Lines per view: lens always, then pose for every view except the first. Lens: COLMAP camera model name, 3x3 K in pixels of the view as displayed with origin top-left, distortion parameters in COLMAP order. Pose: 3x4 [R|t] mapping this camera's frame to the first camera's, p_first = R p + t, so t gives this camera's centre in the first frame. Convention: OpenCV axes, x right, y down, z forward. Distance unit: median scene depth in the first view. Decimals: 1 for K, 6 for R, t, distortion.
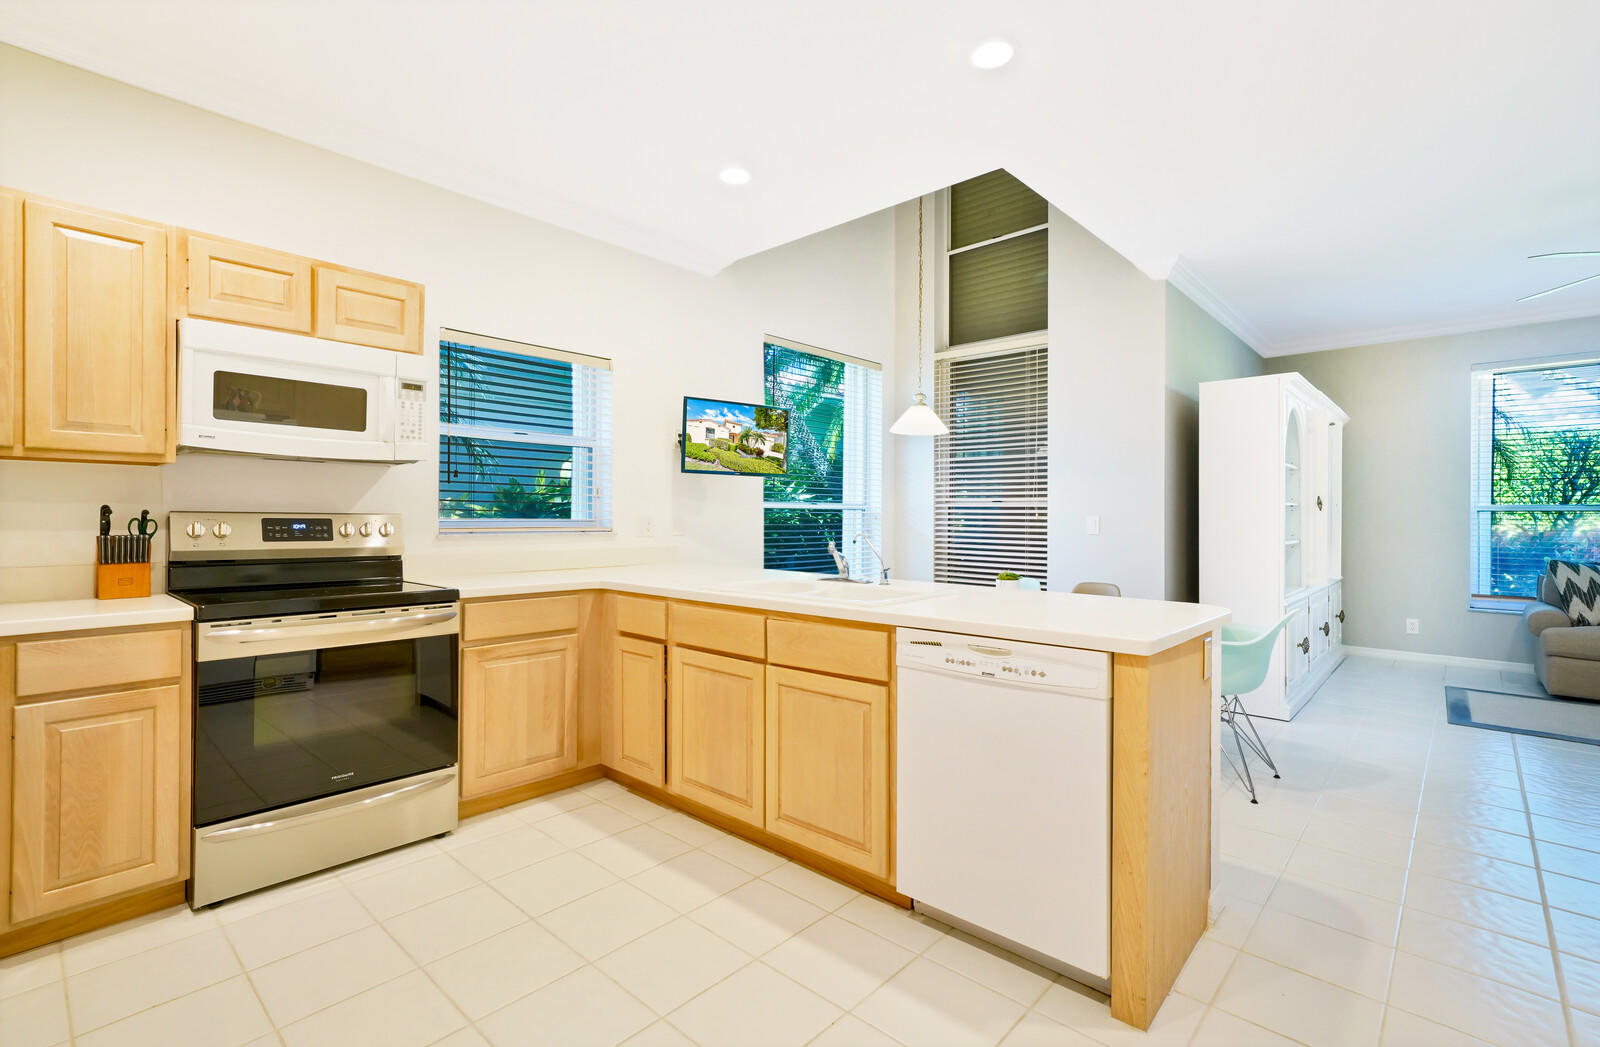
lens RADIAL K [[727.9, 0, 777.9], [0, 727.9, 518.6], [0, 0, 1]] dist [0.005307, 0.001730]
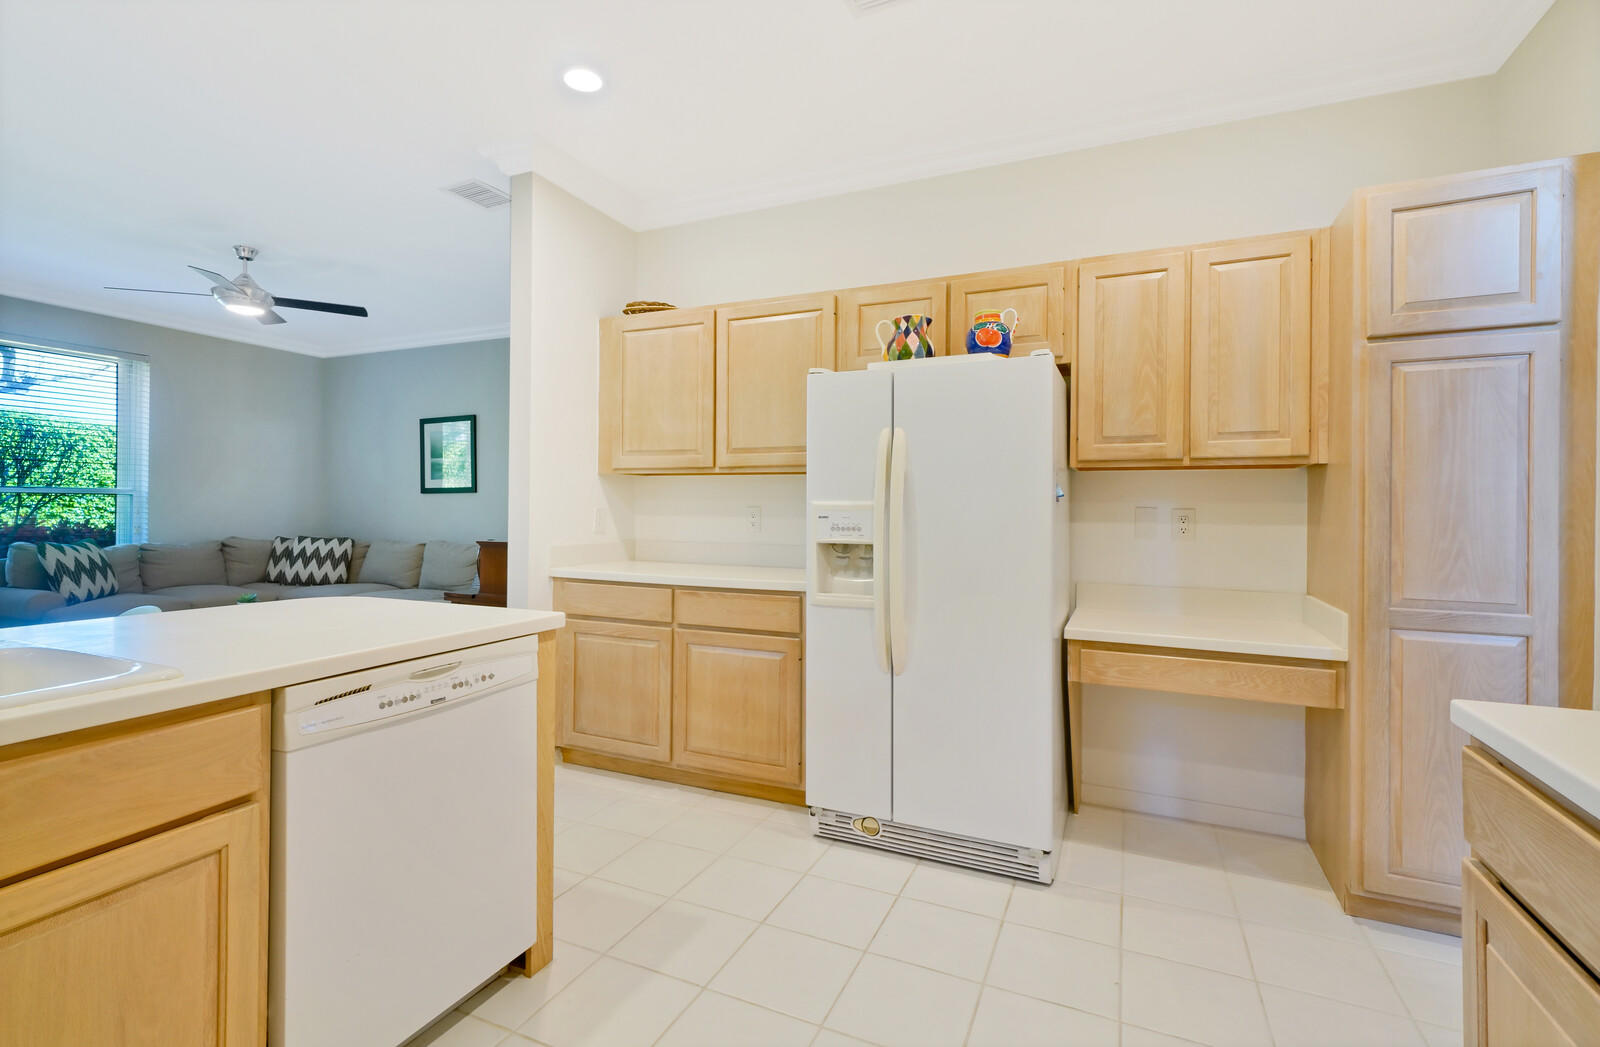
lens RADIAL K [[727.9, 0, 804.4], [0, 727.9, 511.9], [0, 0, 1]] dist [0.005307, 0.001730]
pose [[-0.341446, -0.009790, 0.939851, -0.242558], [-0.007911, 0.999940, 0.007542, -0.000733], [-0.939868, -0.004860, -0.341503, 0.364812]]
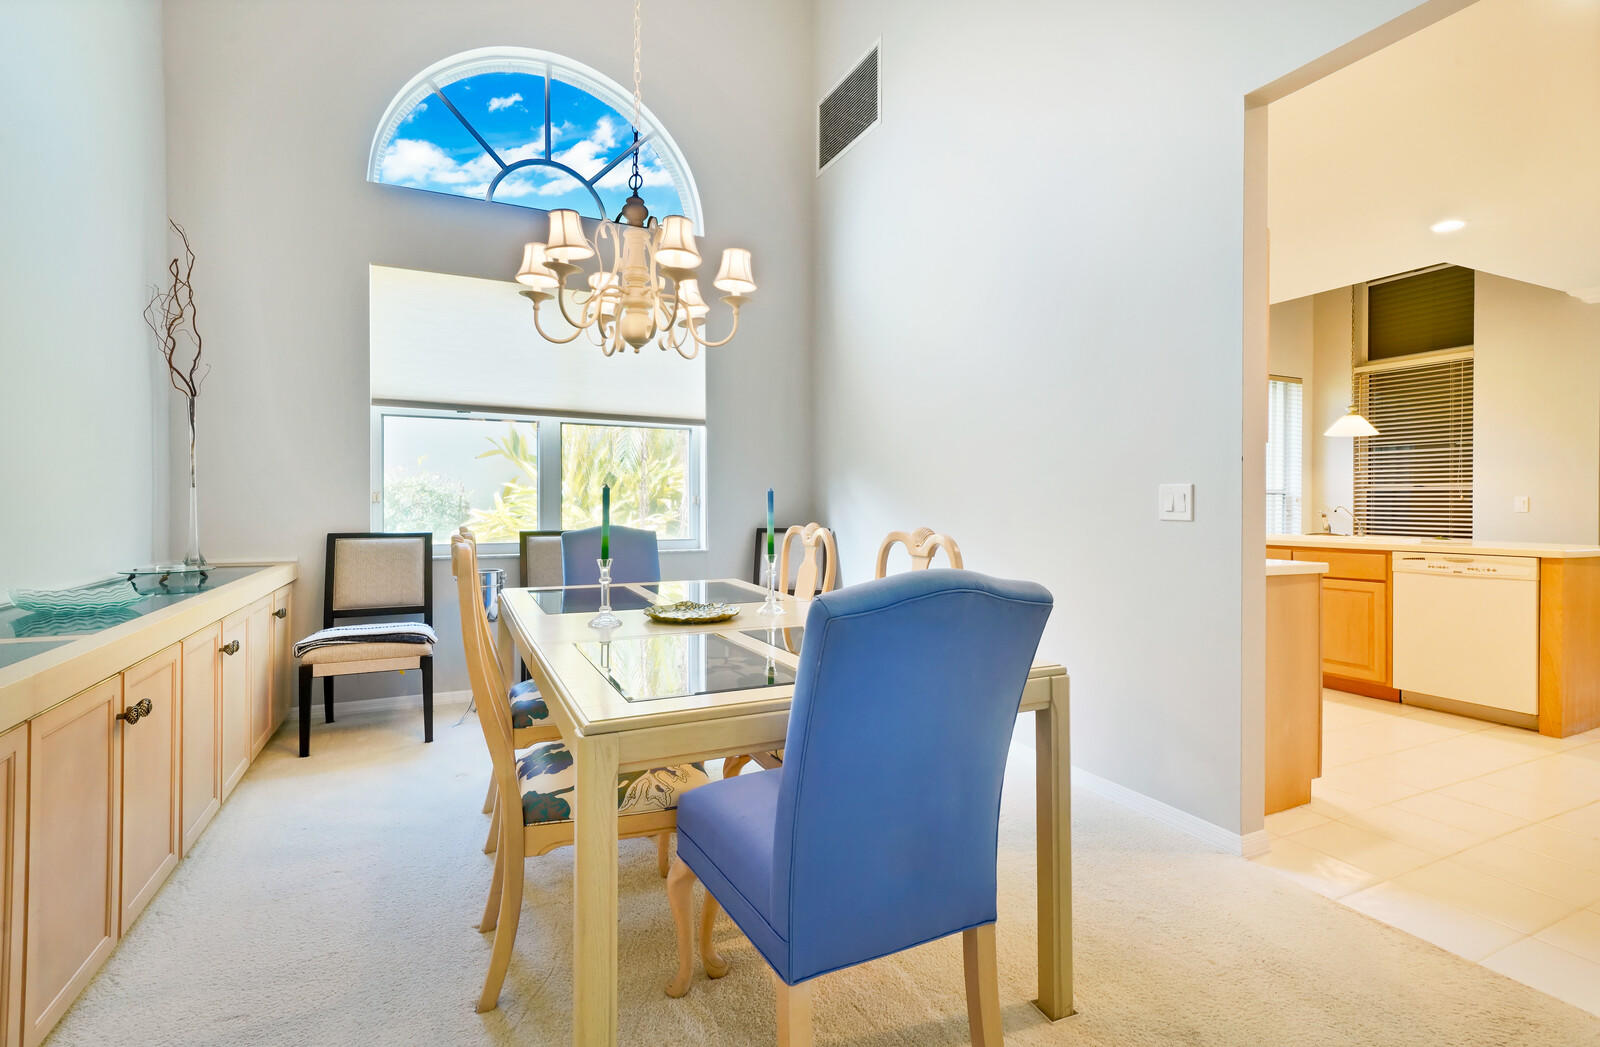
lens RADIAL K [[727.9, 0, 787.1], [0, 727.9, 514.5], [0, 0, 1]] dist [0.005307, 0.001730]
pose [[0.931653, -0.000186, -0.363350, -0.283858], [0.002692, 0.999976, 0.006393, 0.015533], [0.363340, -0.006934, 0.931631, -0.627585]]
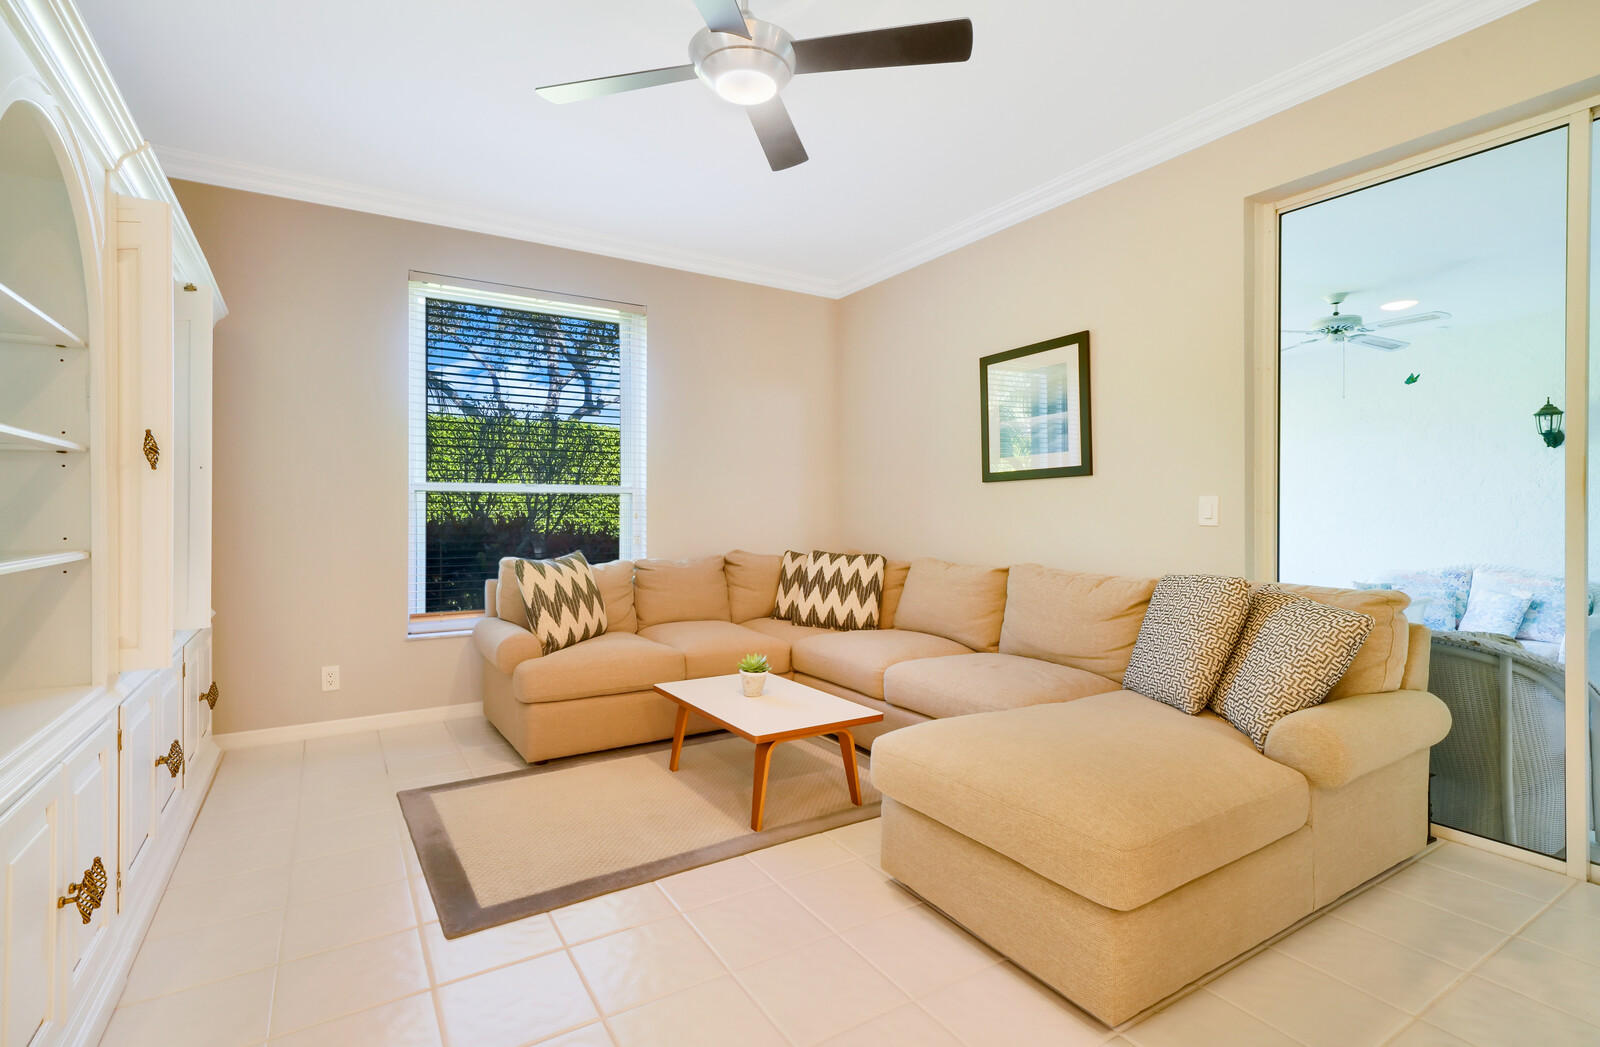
lens RADIAL K [[727.9, 0, 796.7], [0, 727.9, 511.0], [0, 0, 1]] dist [0.005307, 0.001730]
pose [[0.239488, 0.000108, 0.970899, 0.451795], [0.004684, 0.999988, -0.001267, 0.013115], [-0.970888, 0.004851, 0.239485, 0.582463]]
